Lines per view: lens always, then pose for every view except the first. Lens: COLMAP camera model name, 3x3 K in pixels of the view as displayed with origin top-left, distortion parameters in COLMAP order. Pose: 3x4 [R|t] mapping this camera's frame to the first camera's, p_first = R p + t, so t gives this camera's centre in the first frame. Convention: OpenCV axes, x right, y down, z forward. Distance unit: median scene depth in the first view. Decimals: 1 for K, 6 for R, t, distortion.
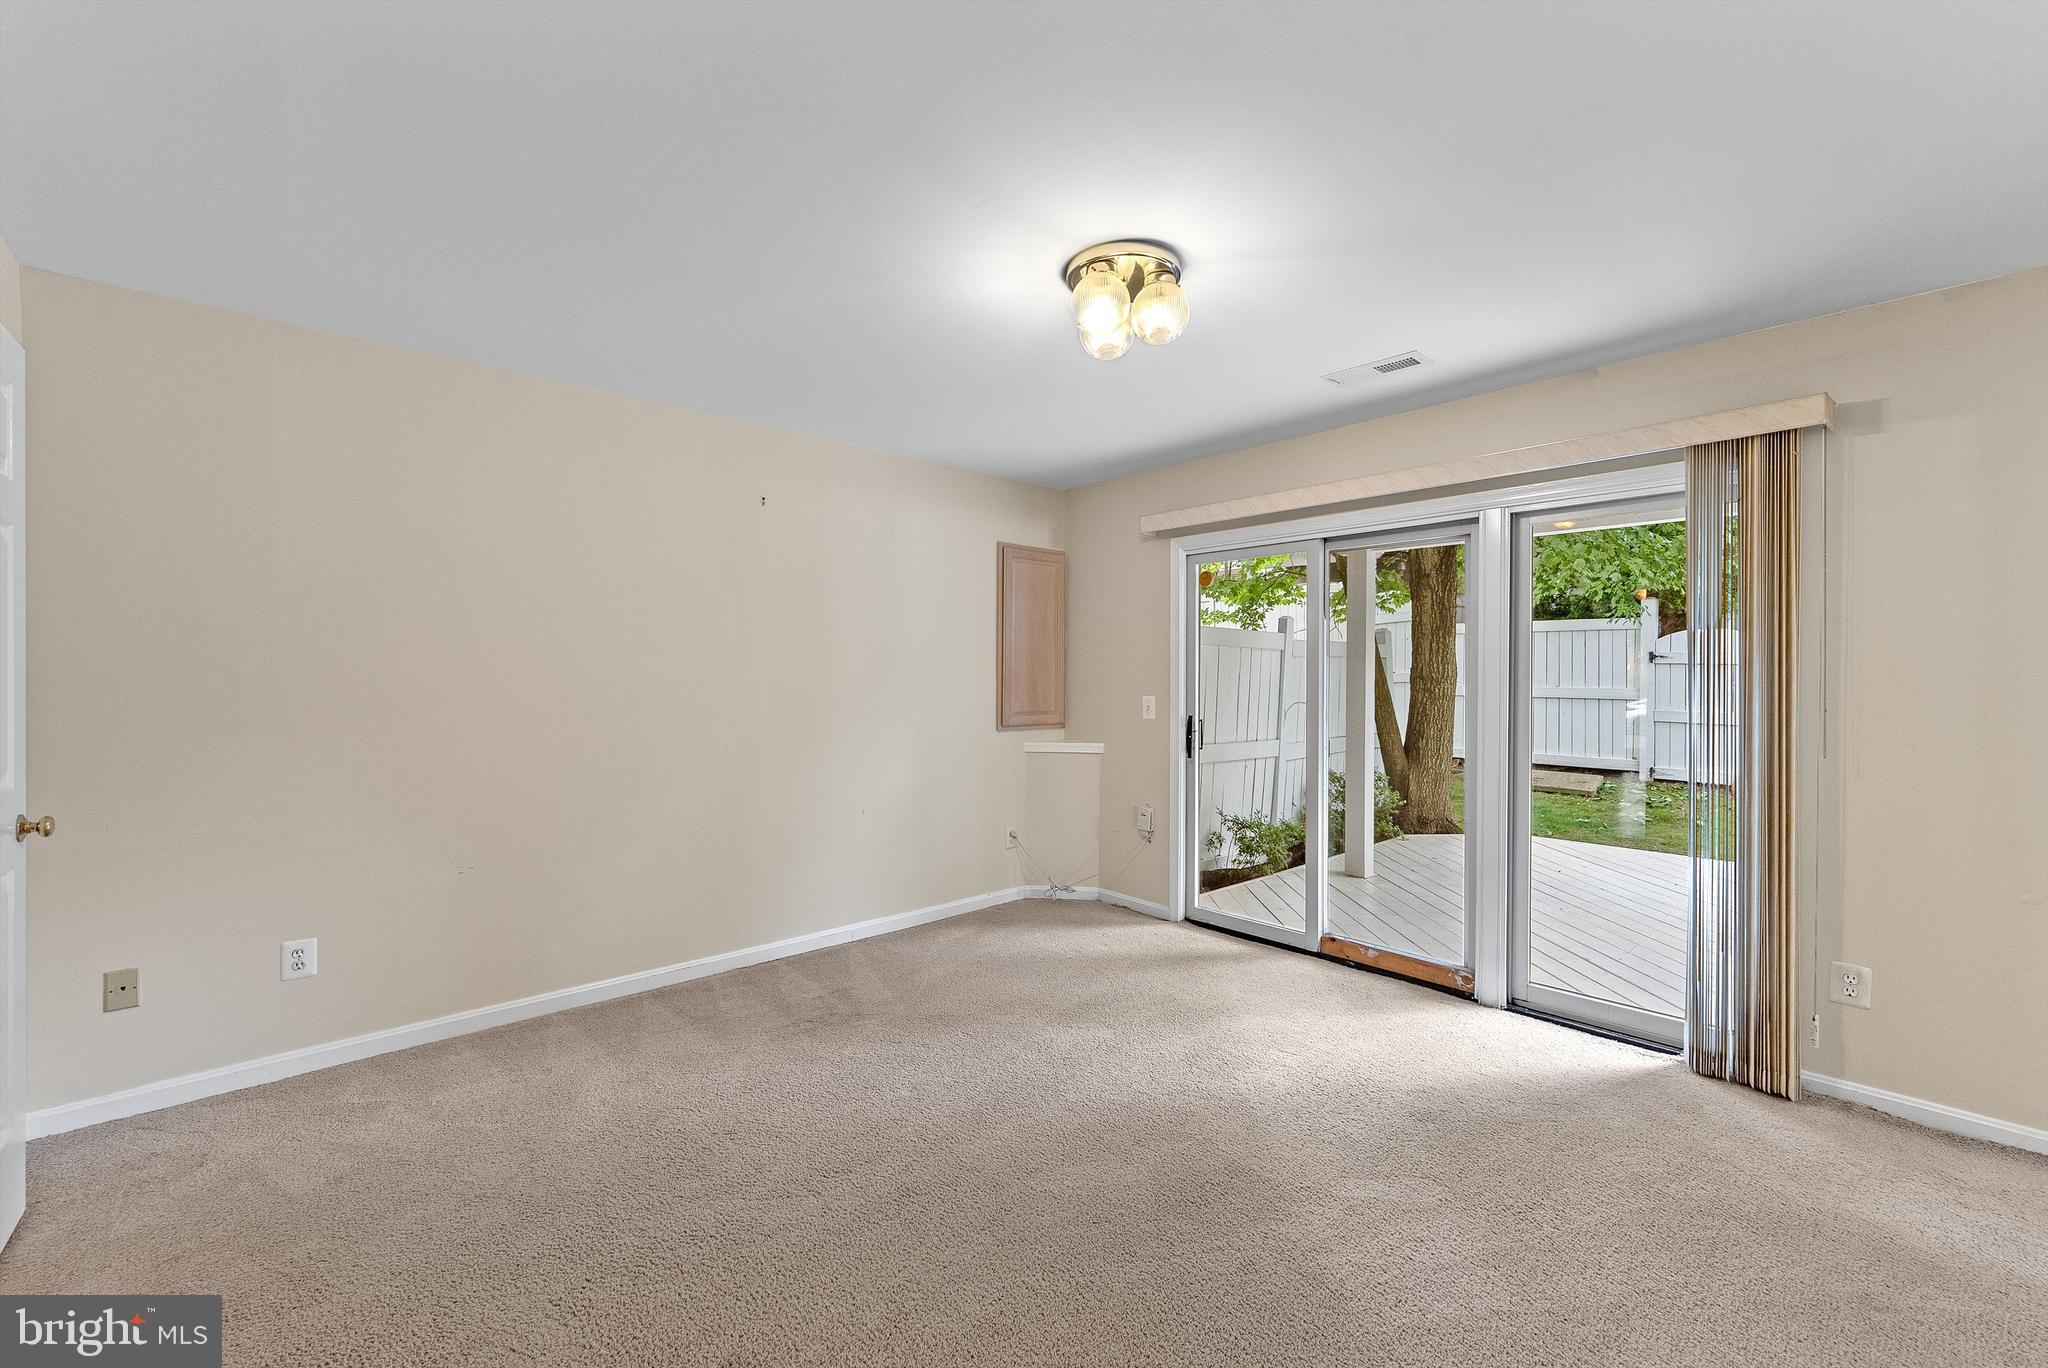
lens RADIAL K [[835.7, 0, 1028.4], [0, 835.7, 674.2], [0, 0, 1]] dist [0.000112, -0.000917]
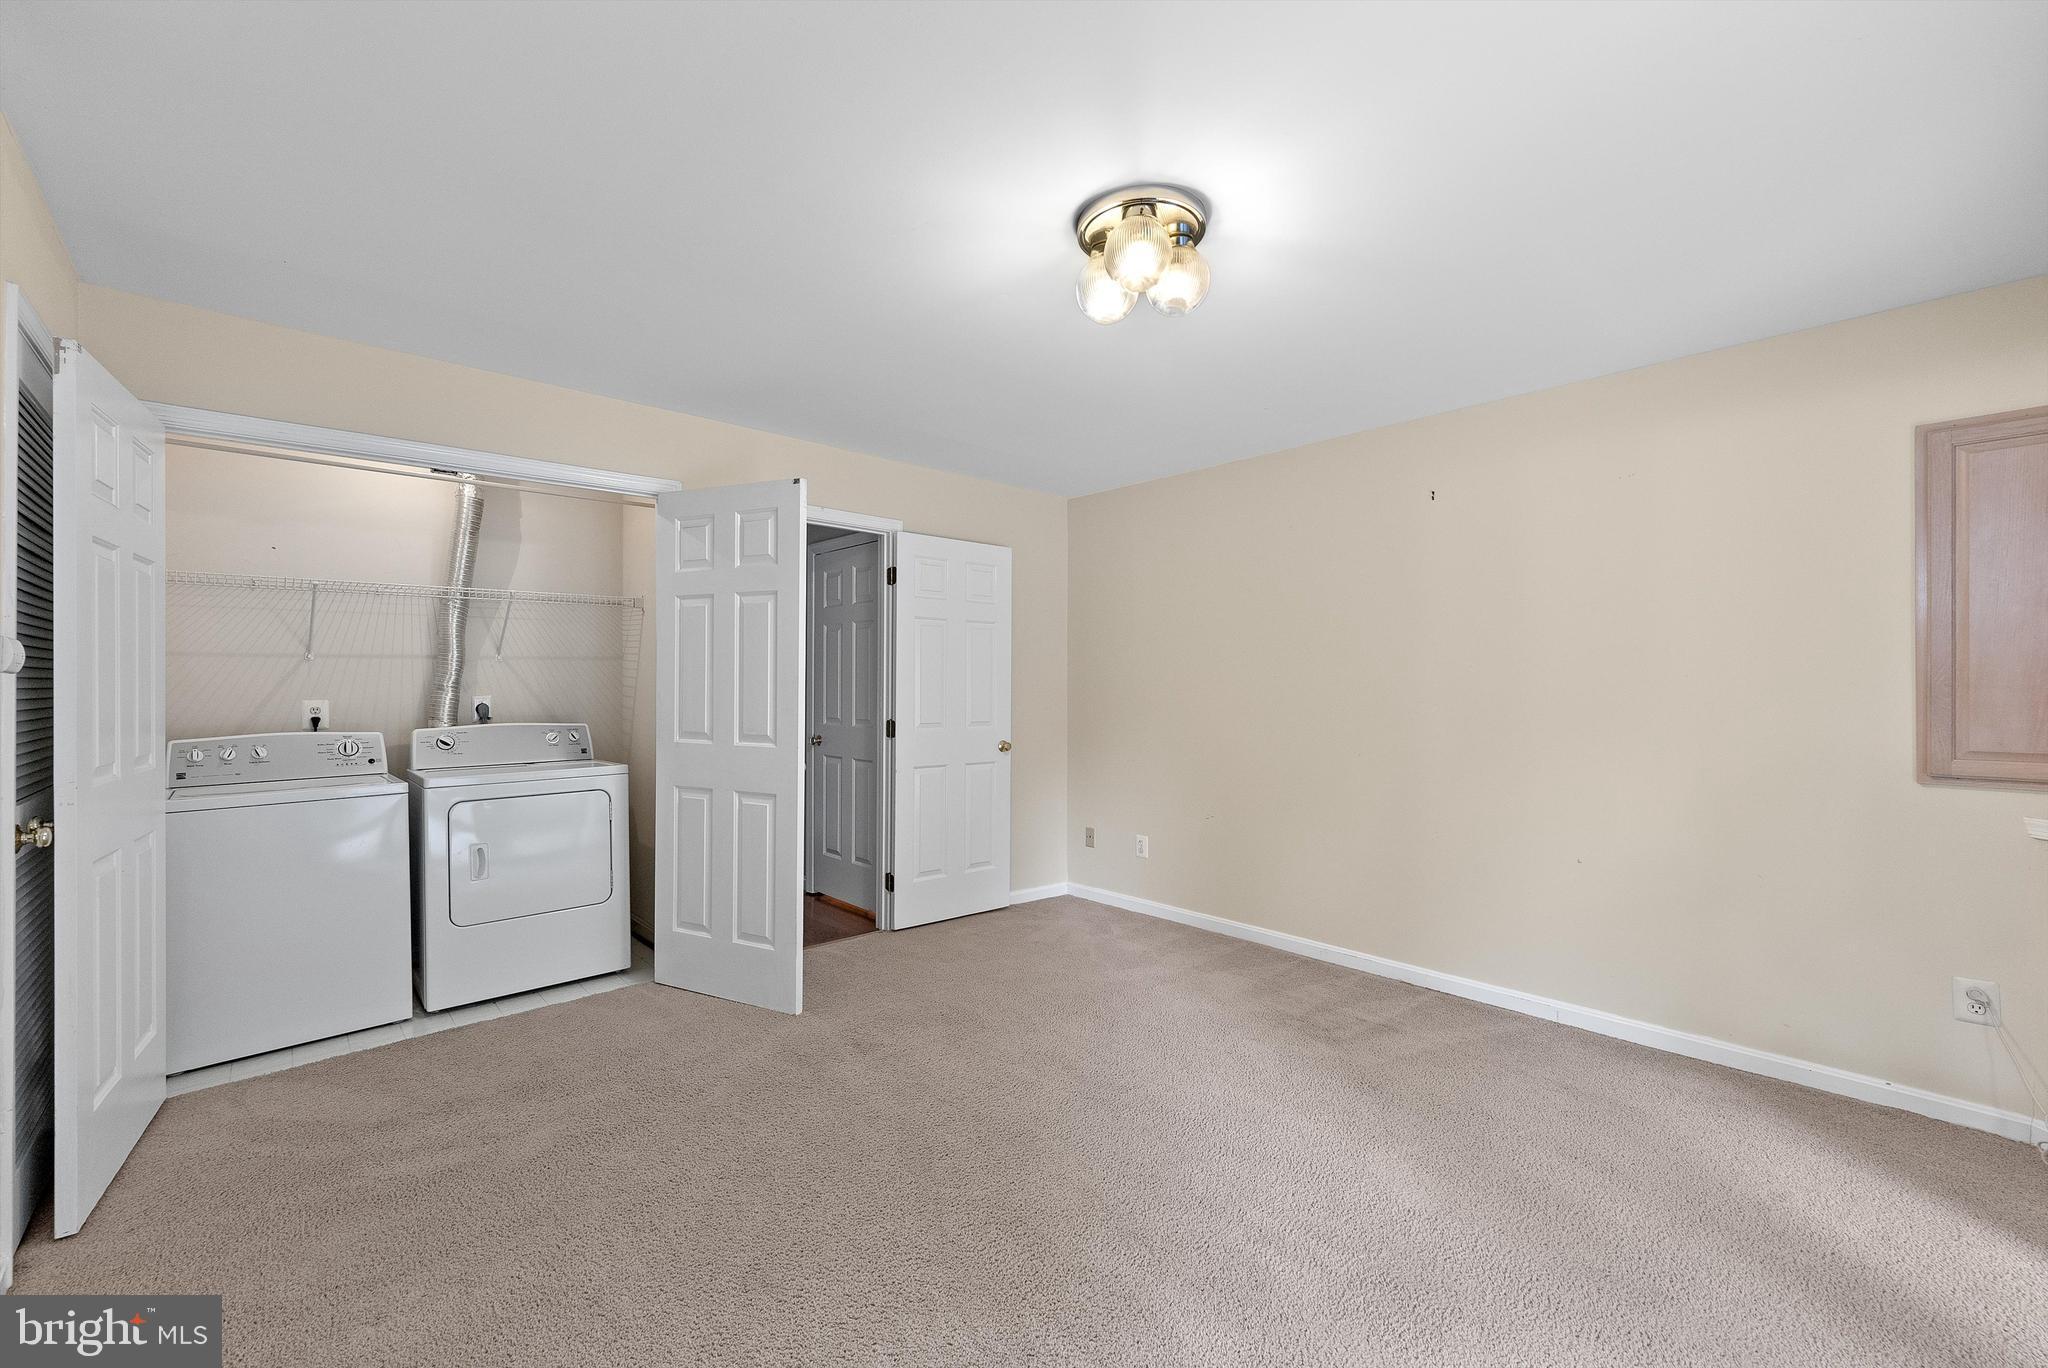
lens RADIAL K [[835.7, 0, 1017.1], [0, 835.7, 688.2], [0, 0, 1]] dist [0.000112, -0.000917]
pose [[-0.015229, 0.006011, -0.999866, 0.625311], [0.008289, 0.999948, 0.005885, -0.002193], [0.999850, -0.008199, -0.015279, 0.549547]]
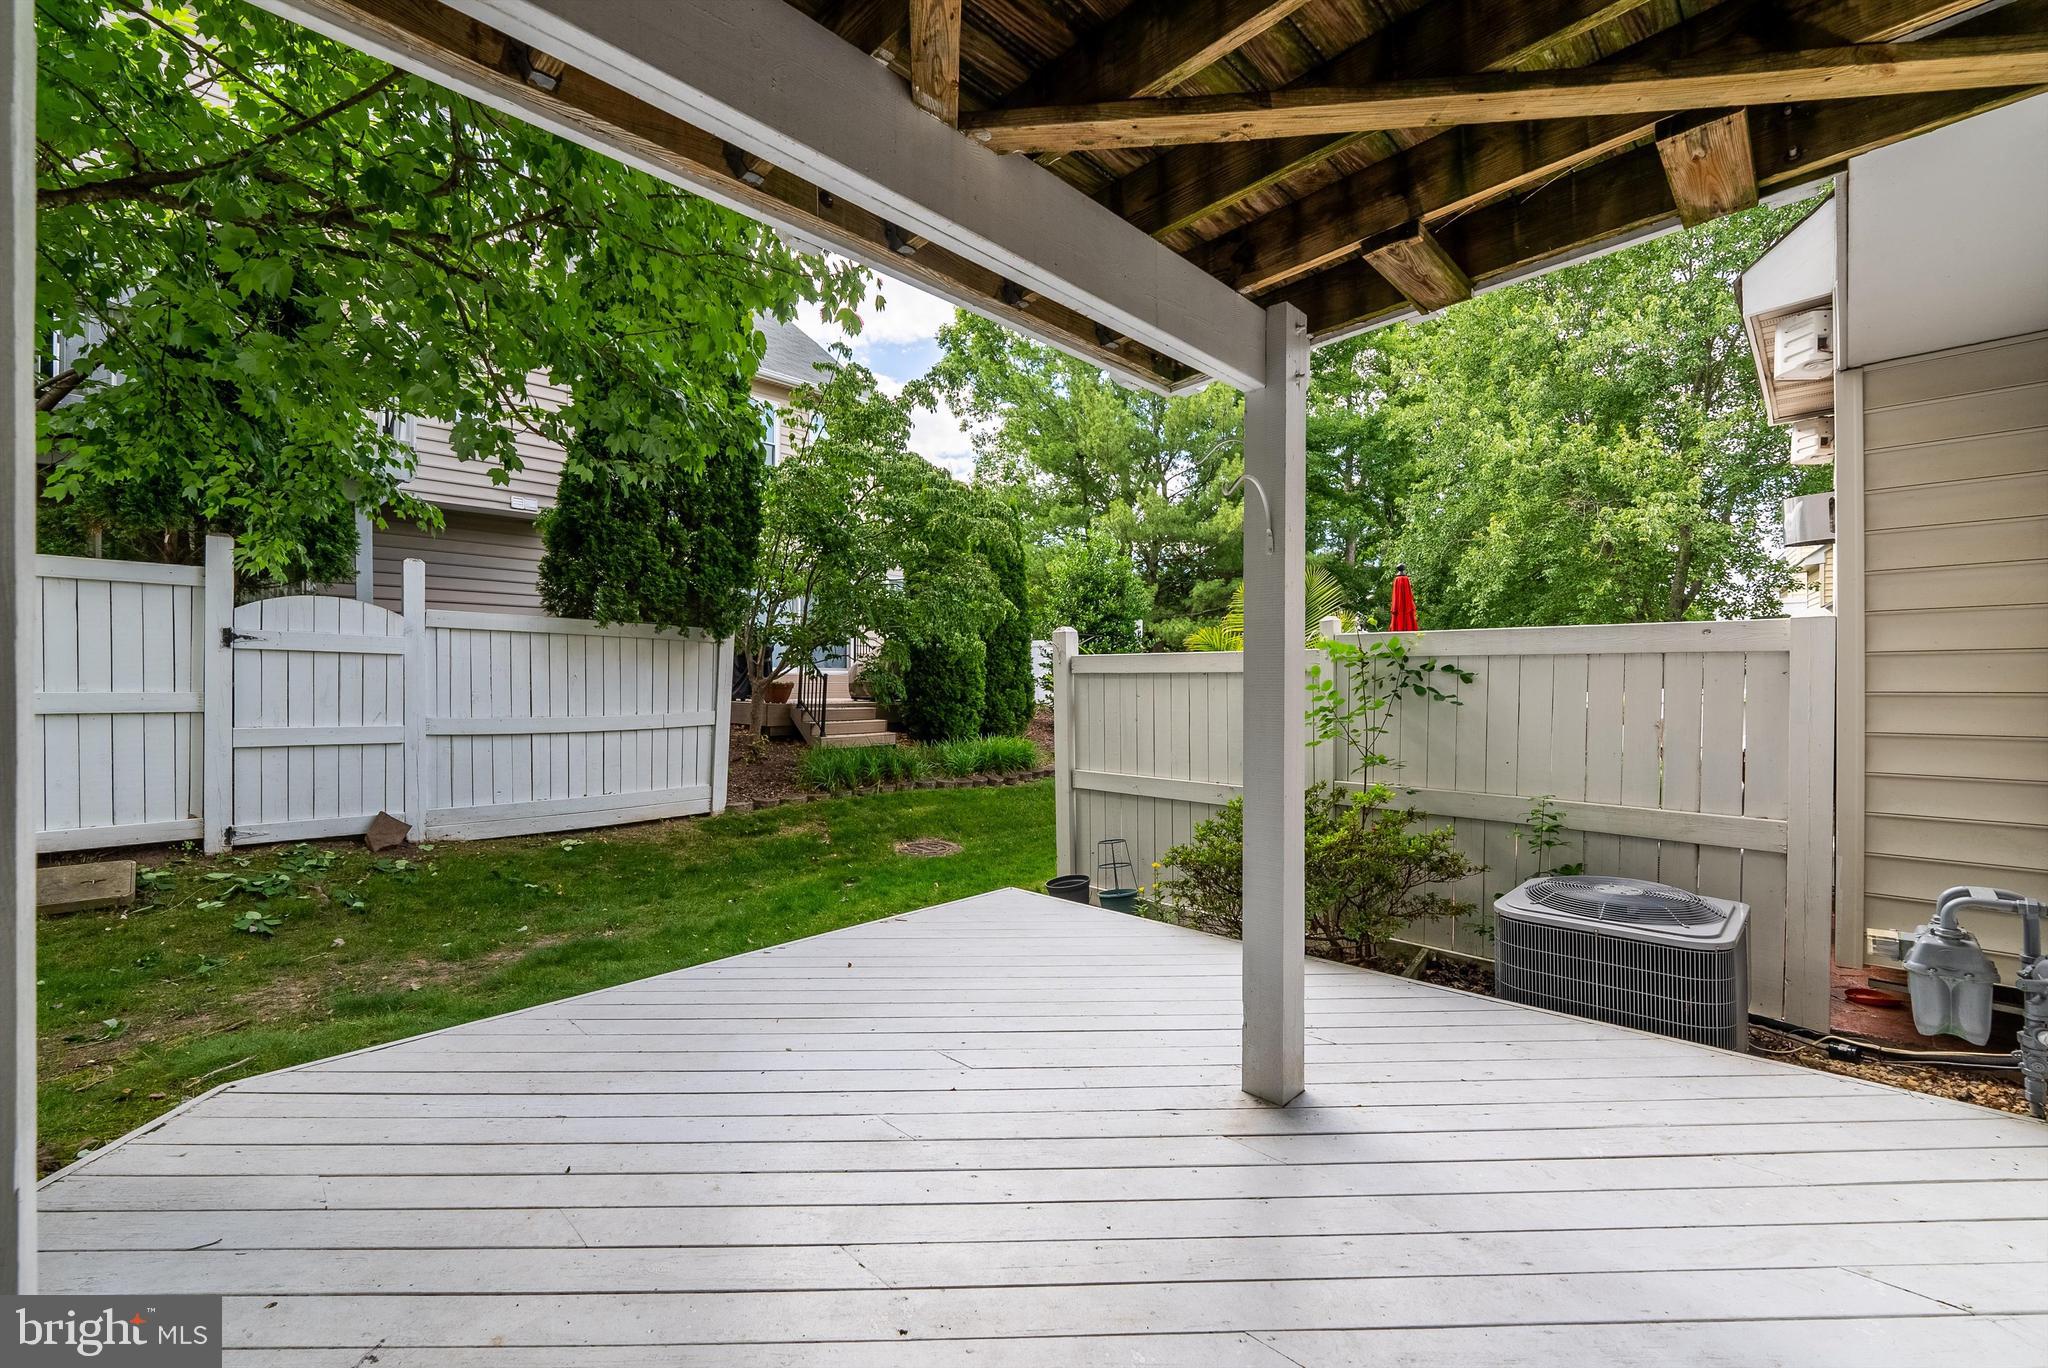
lens RADIAL K [[835.7, 0, 1028.9], [0, 835.7, 682.0], [0, 0, 1]] dist [0.000112, -0.000917]
pose [[-0.030188, -0.006486, 0.999523, 0.411766], [0.001413, 0.999978, 0.006531, 0.019960], [-0.999543, 0.001609, -0.030178, 1.277513]]
